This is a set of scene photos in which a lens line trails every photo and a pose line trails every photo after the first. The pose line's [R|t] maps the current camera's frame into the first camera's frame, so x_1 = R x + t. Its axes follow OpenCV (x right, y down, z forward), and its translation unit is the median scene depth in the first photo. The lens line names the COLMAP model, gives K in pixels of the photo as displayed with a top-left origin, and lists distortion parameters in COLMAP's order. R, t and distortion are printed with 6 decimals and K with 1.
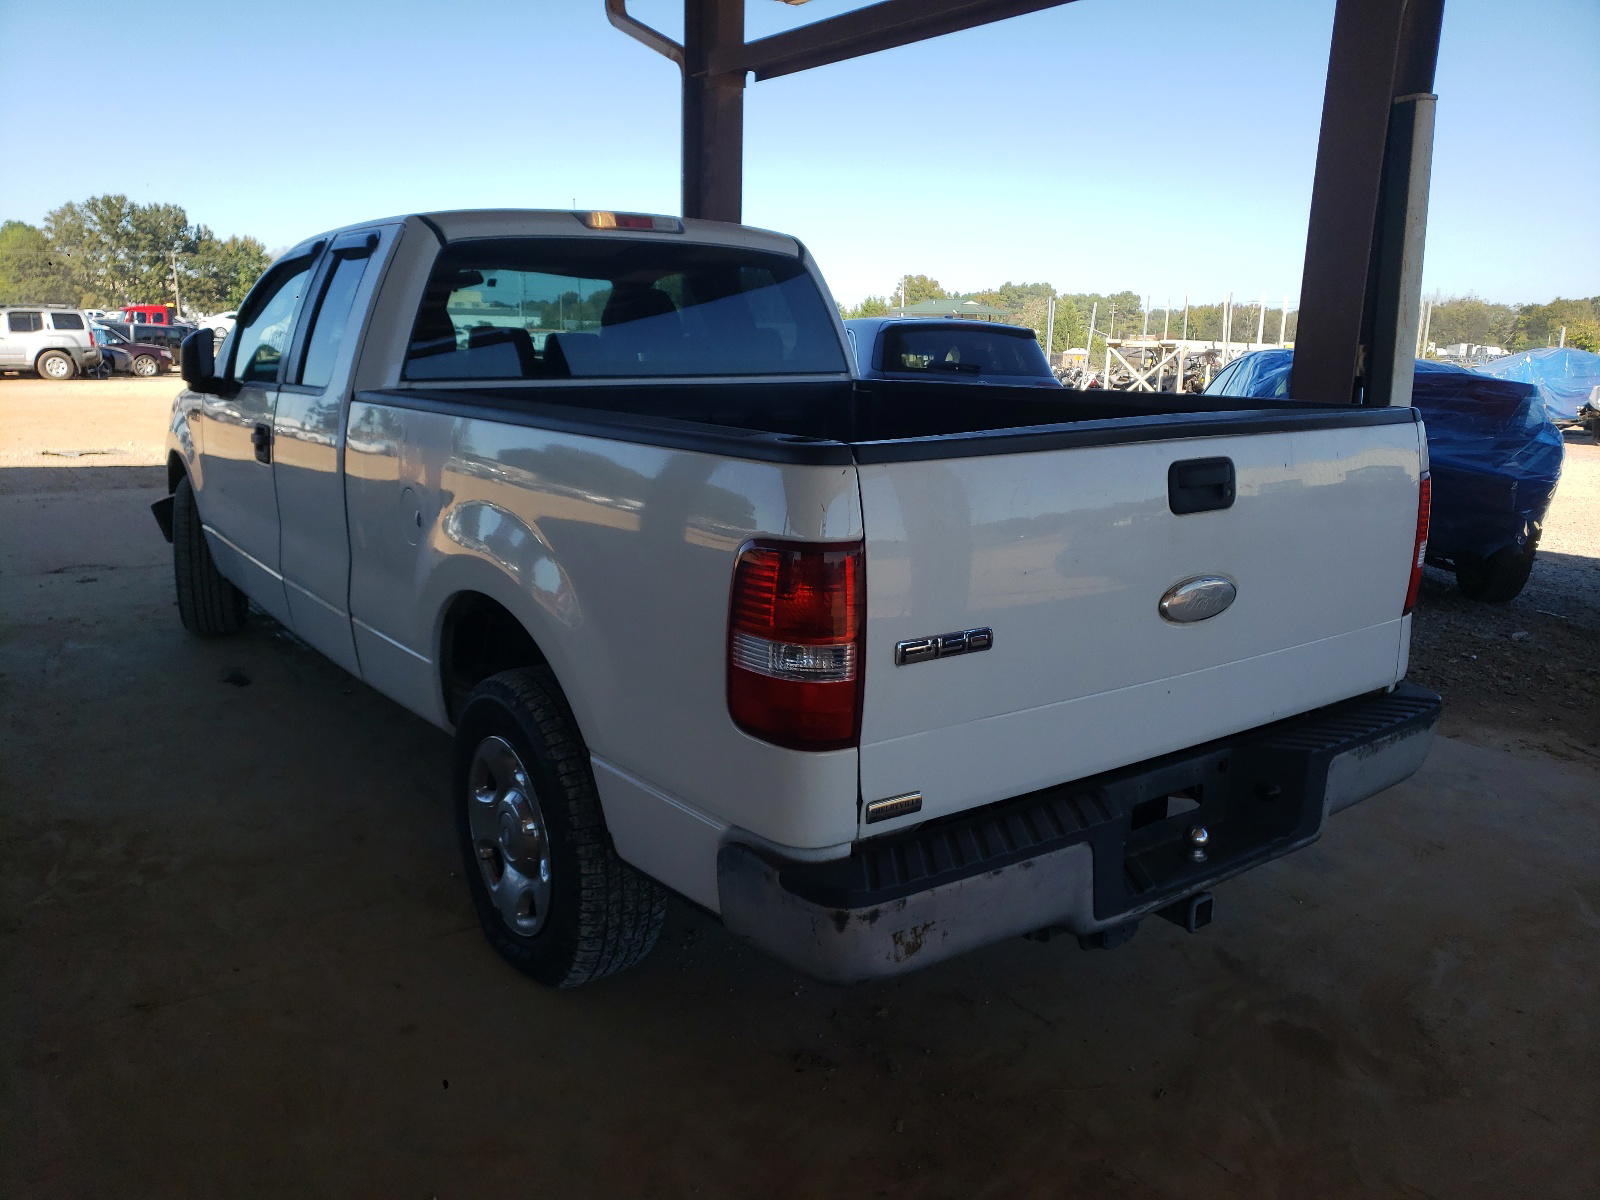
lens RADIAL K [[1271.1, 0, 800.0], [0, 1271.1, 600.0], [0, 0, 1]] dist [0.000477, -0.002420]
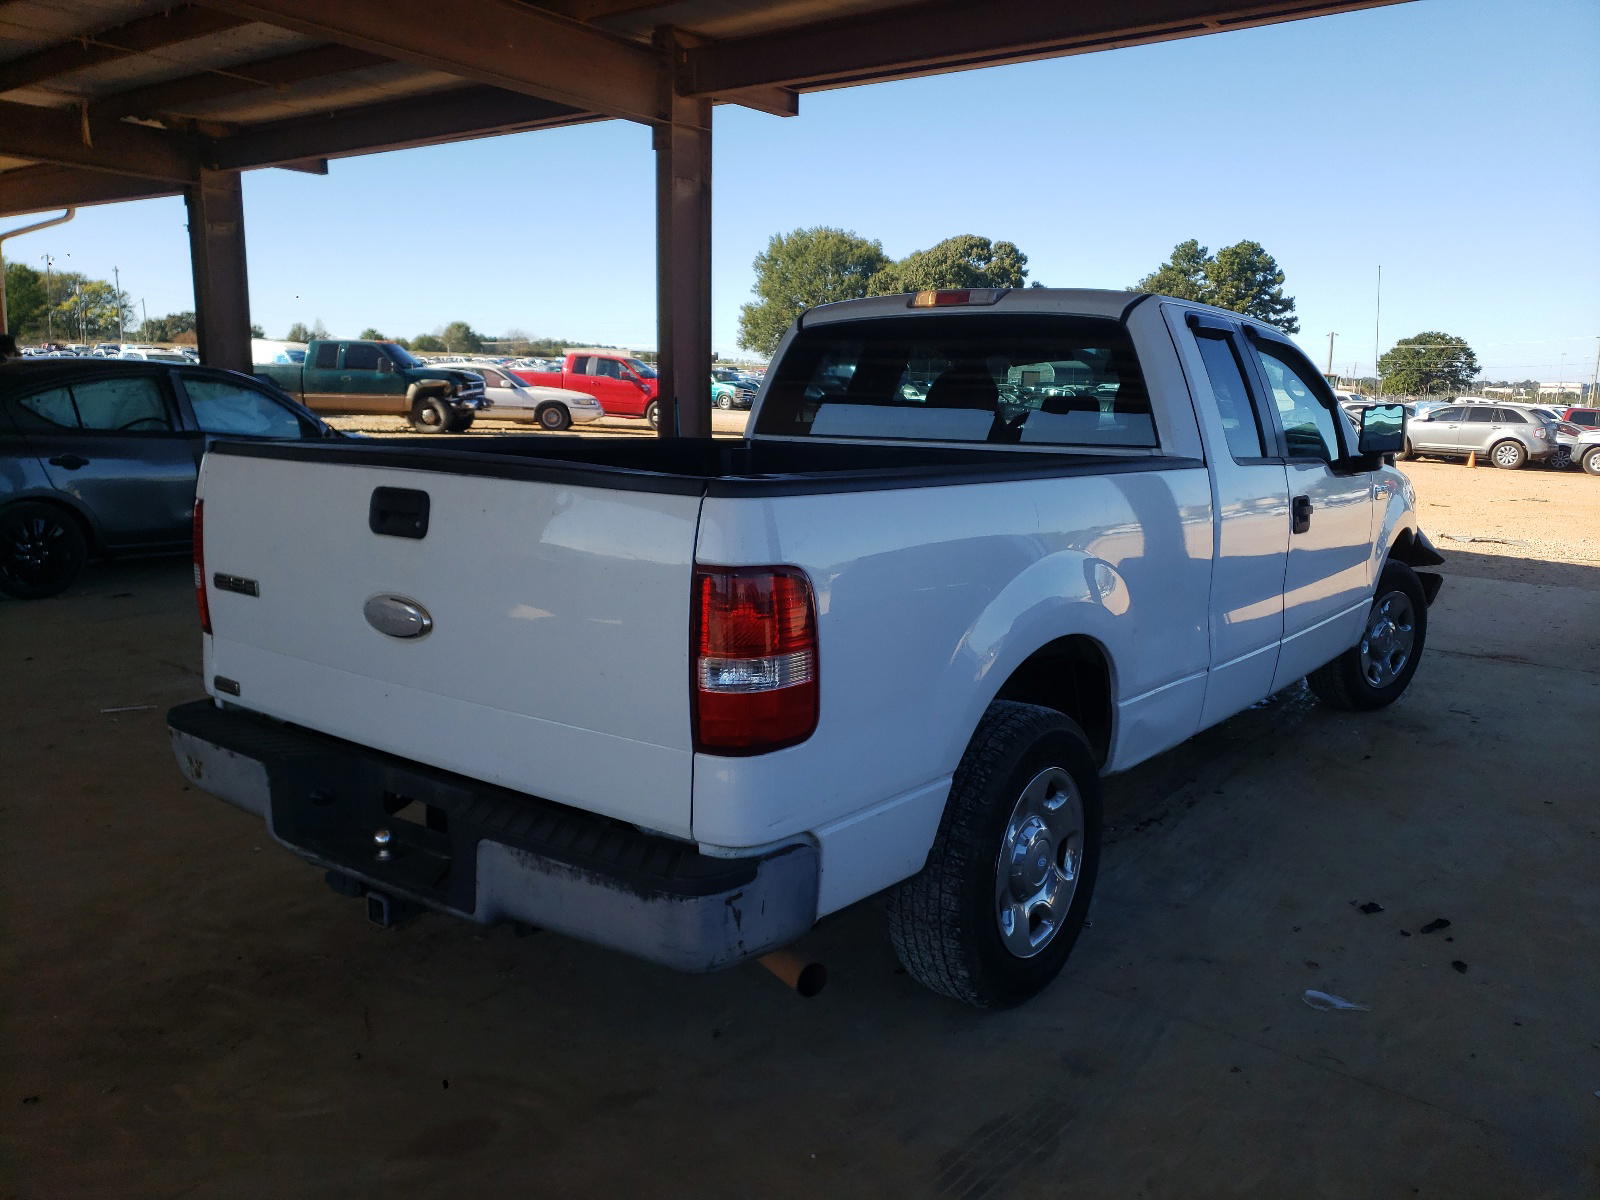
lens RADIAL K [[1318.6, 0, 800.0], [0, 1318.6, 600.0], [0, 0, 1]] dist [-0.008181, -0.006698]
pose [[0.271511, 0.145093, -0.951436, 1.121070], [-0.222910, 0.971171, 0.084491, -0.141645], [0.936265, 0.189144, 0.296026, 0.750329]]
